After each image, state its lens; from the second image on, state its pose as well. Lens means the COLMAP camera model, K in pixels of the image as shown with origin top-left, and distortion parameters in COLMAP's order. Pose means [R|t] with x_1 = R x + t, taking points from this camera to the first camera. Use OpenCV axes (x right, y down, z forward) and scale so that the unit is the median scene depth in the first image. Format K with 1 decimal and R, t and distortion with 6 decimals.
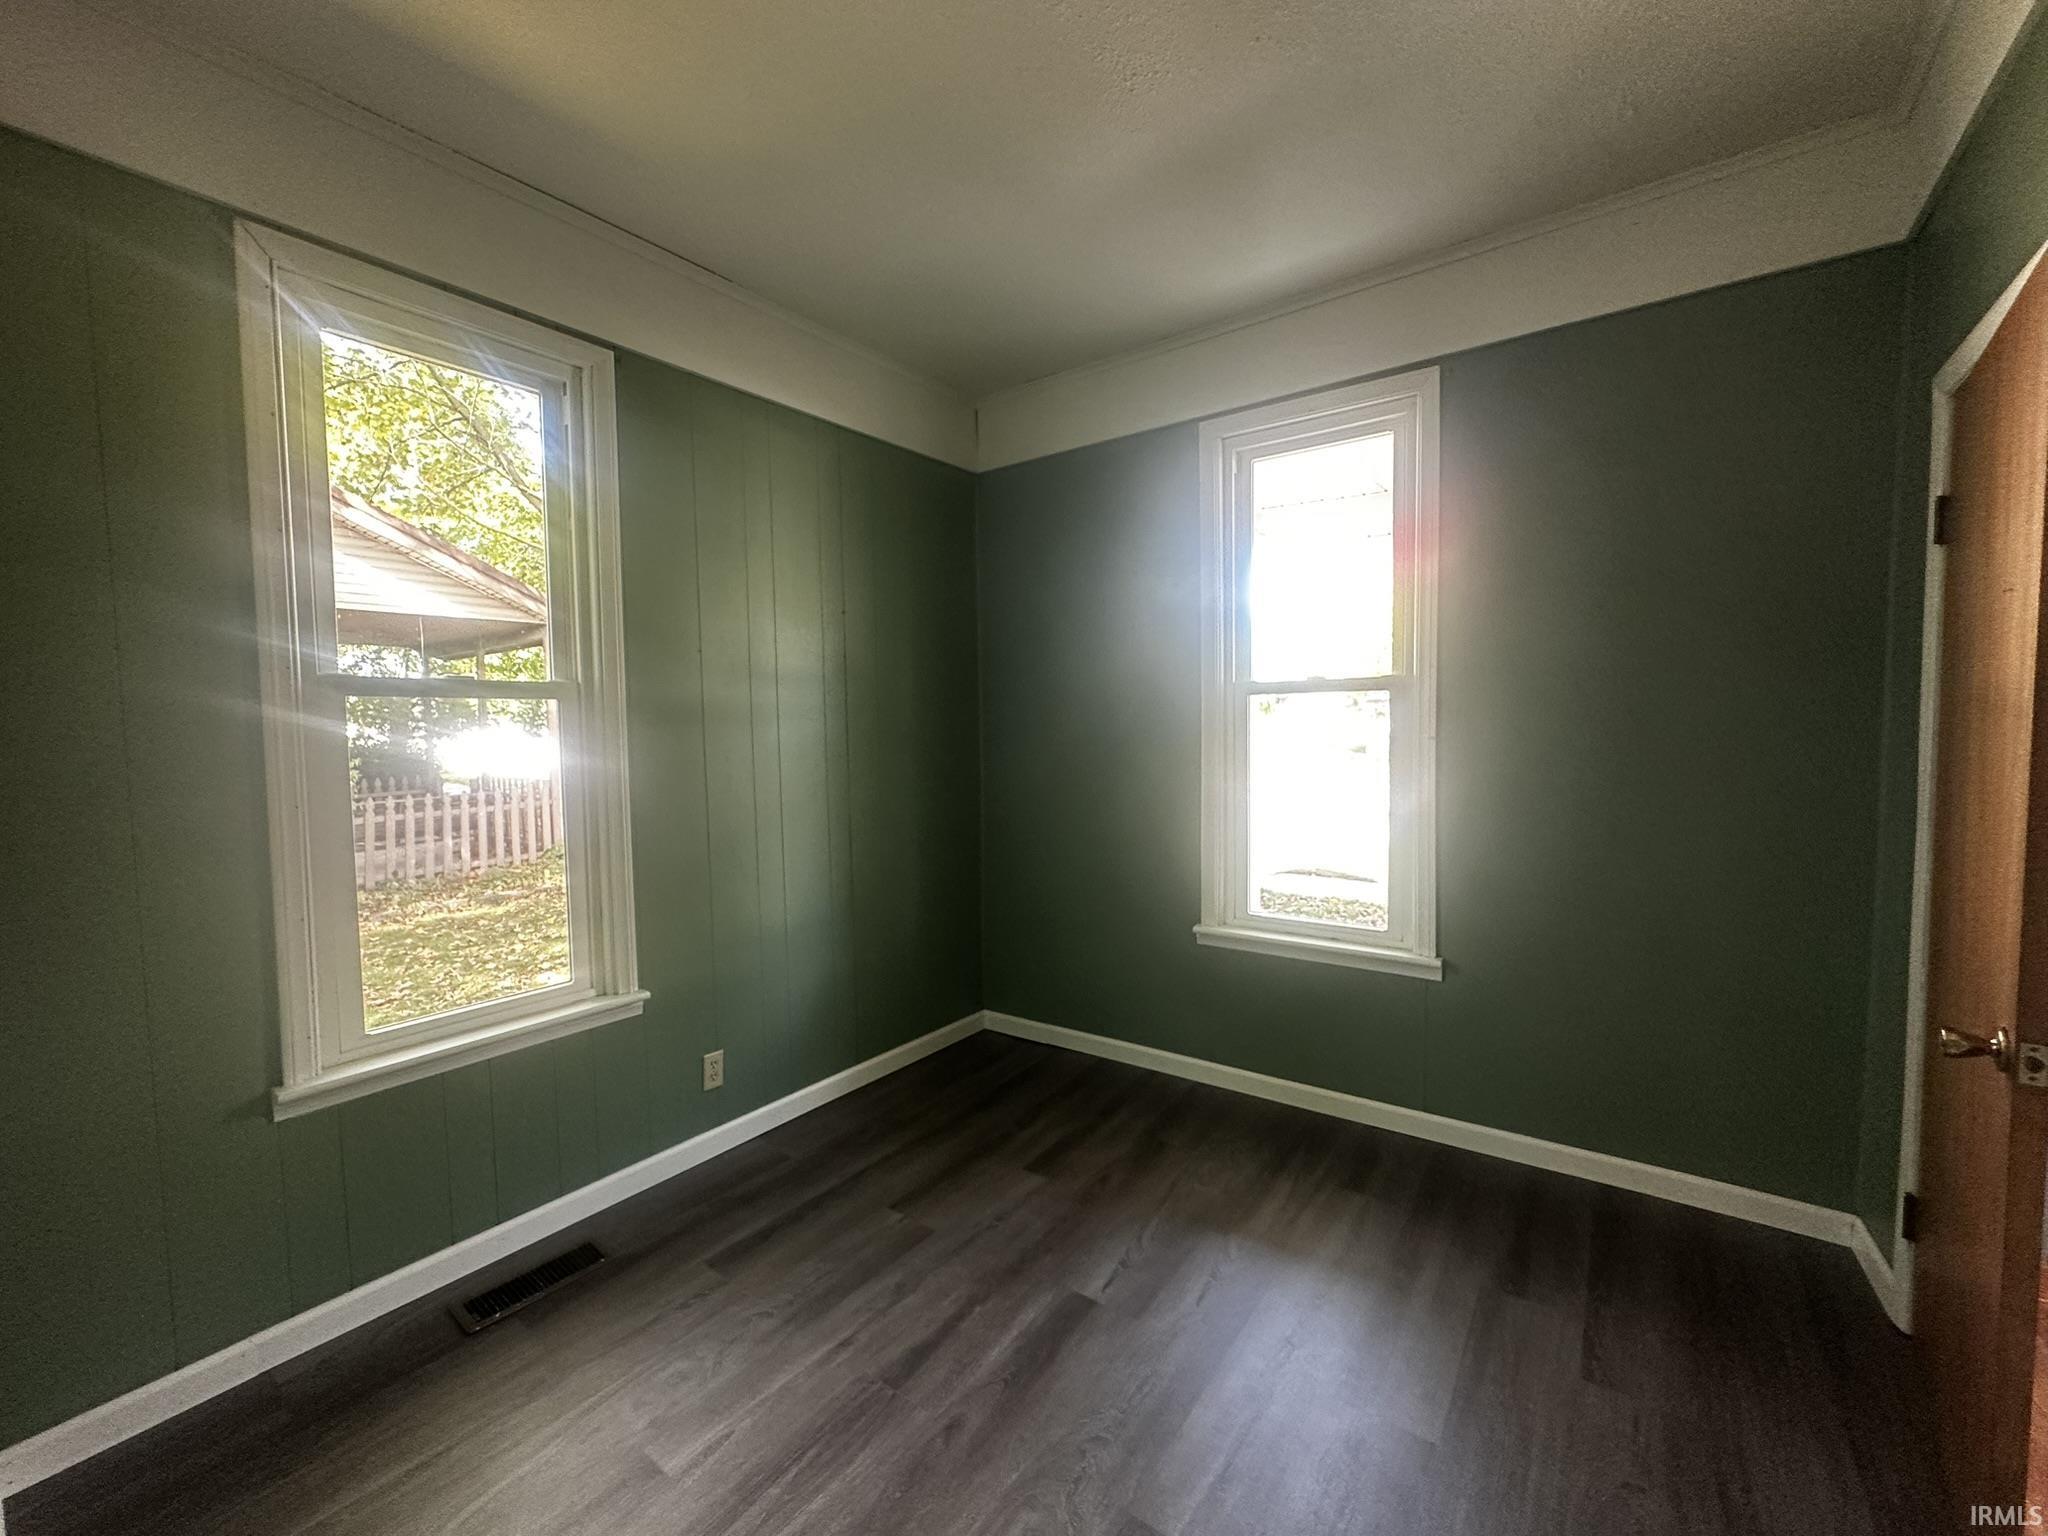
lens RADIAL K [[817.1, 0, 1013.4], [0, 817.1, 760.4], [0, 0, 1]] dist [-0.004180, 0.000156]
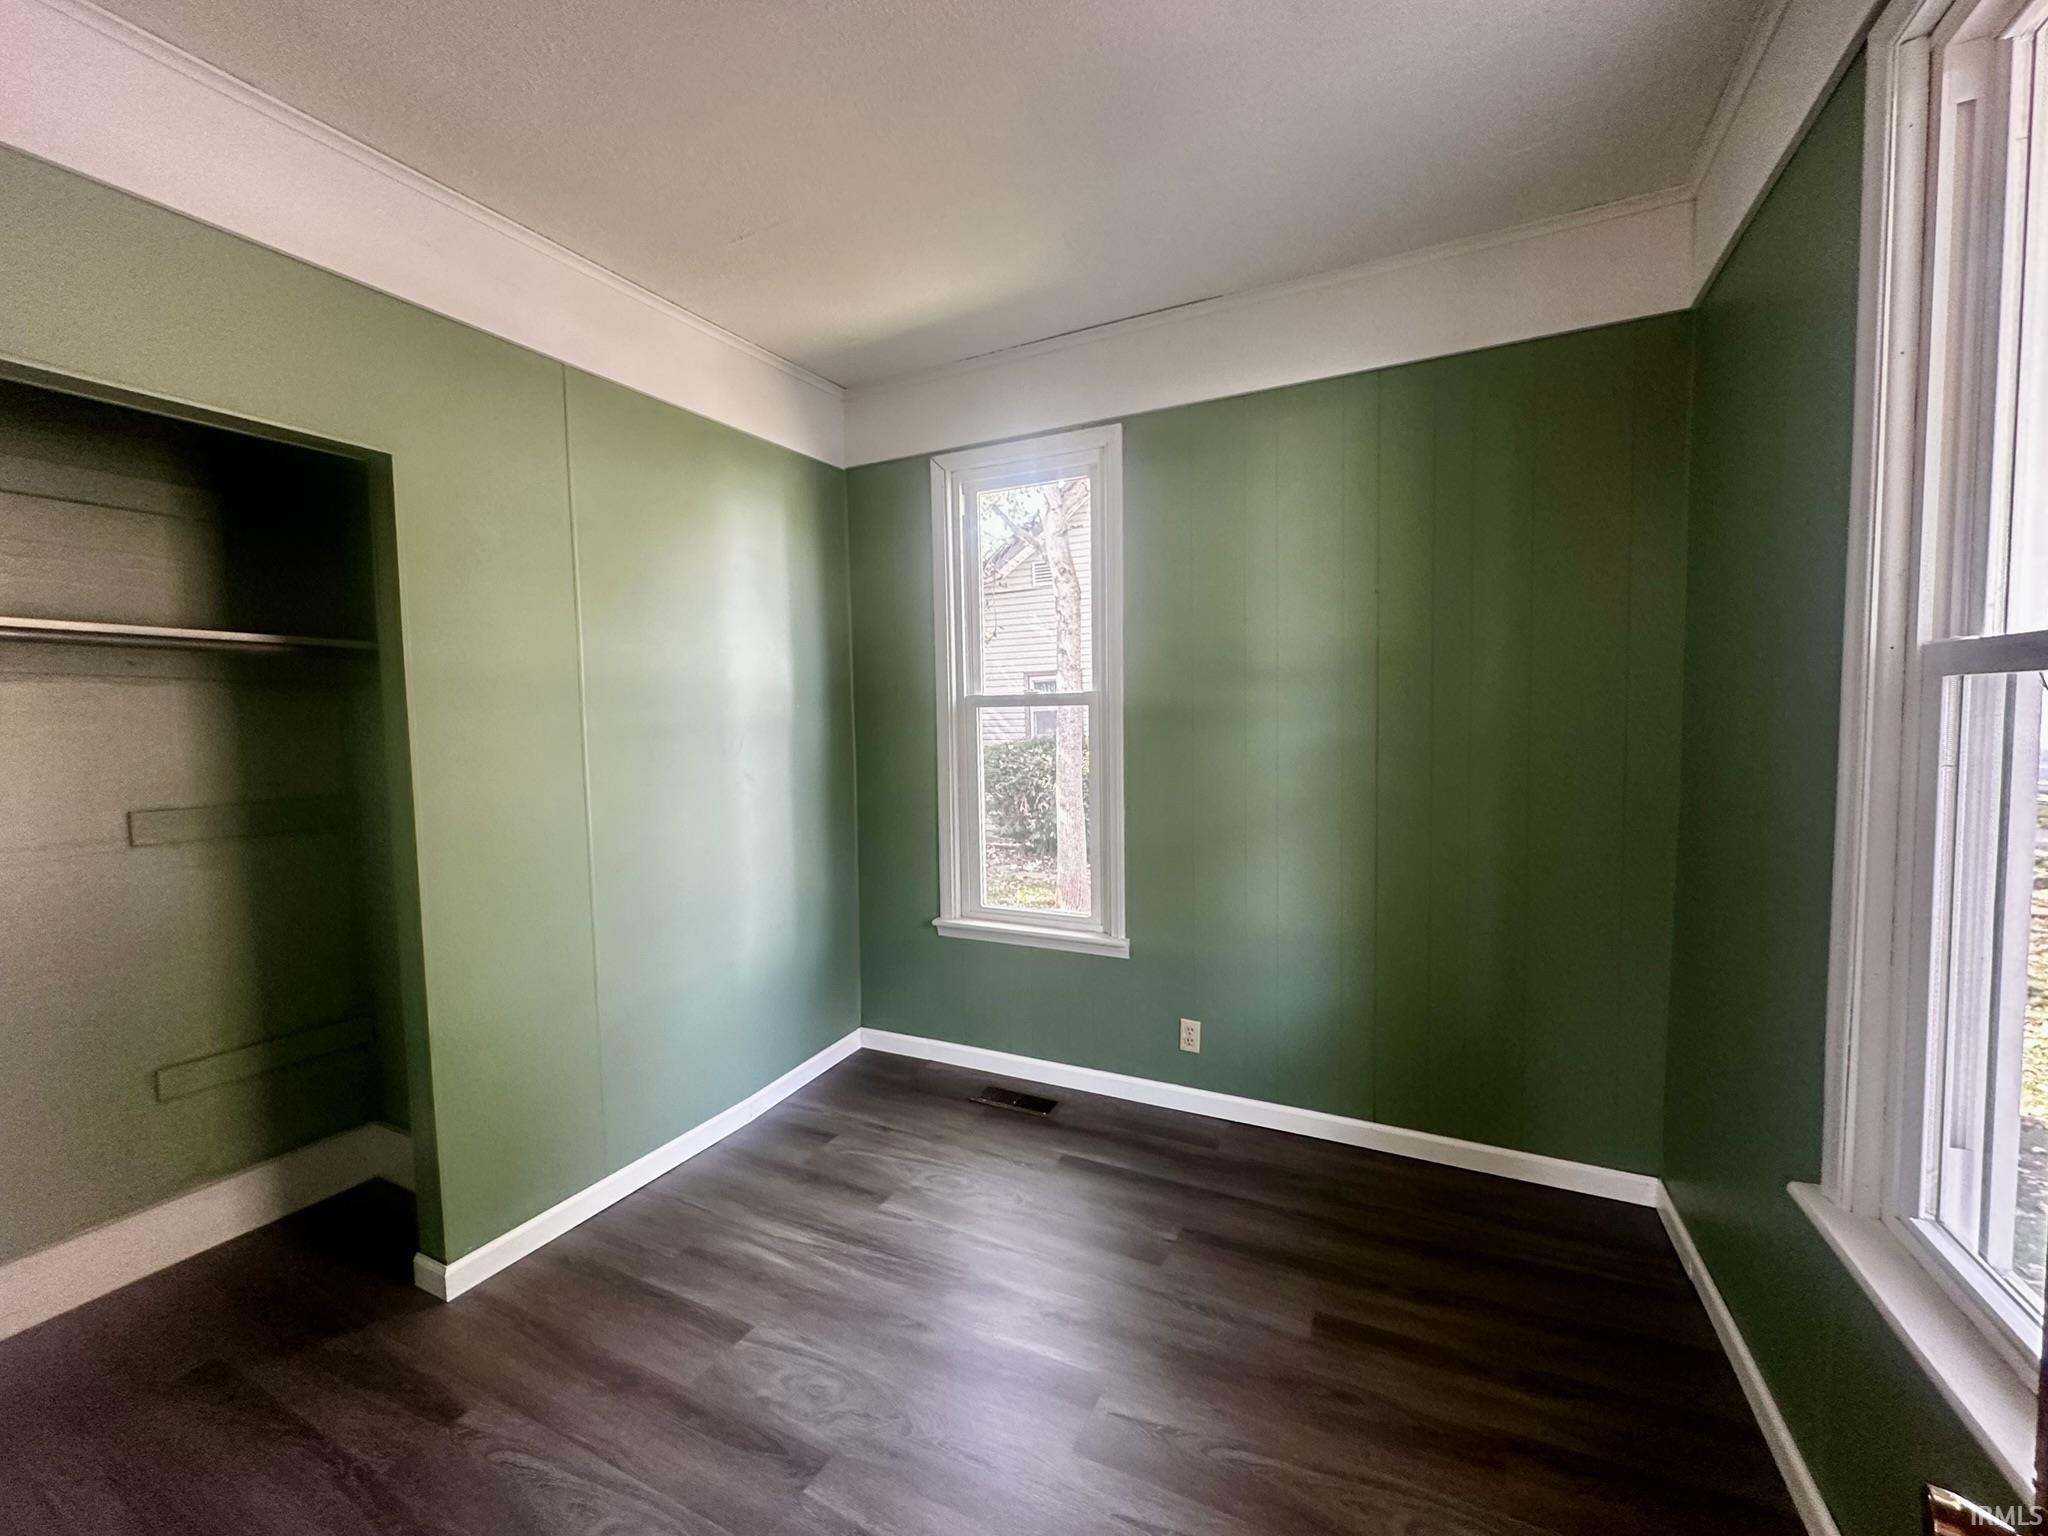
lens RADIAL K [[817.1, 0, 1017.1], [0, 817.1, 762.9], [0, 0, 1]] dist [-0.004180, 0.000156]
pose [[0.198274, 0.074689, -0.977297, 0.692050], [-0.033785, 0.997021, 0.069342, -0.067361], [0.979564, 0.019270, 0.200207, 0.570205]]
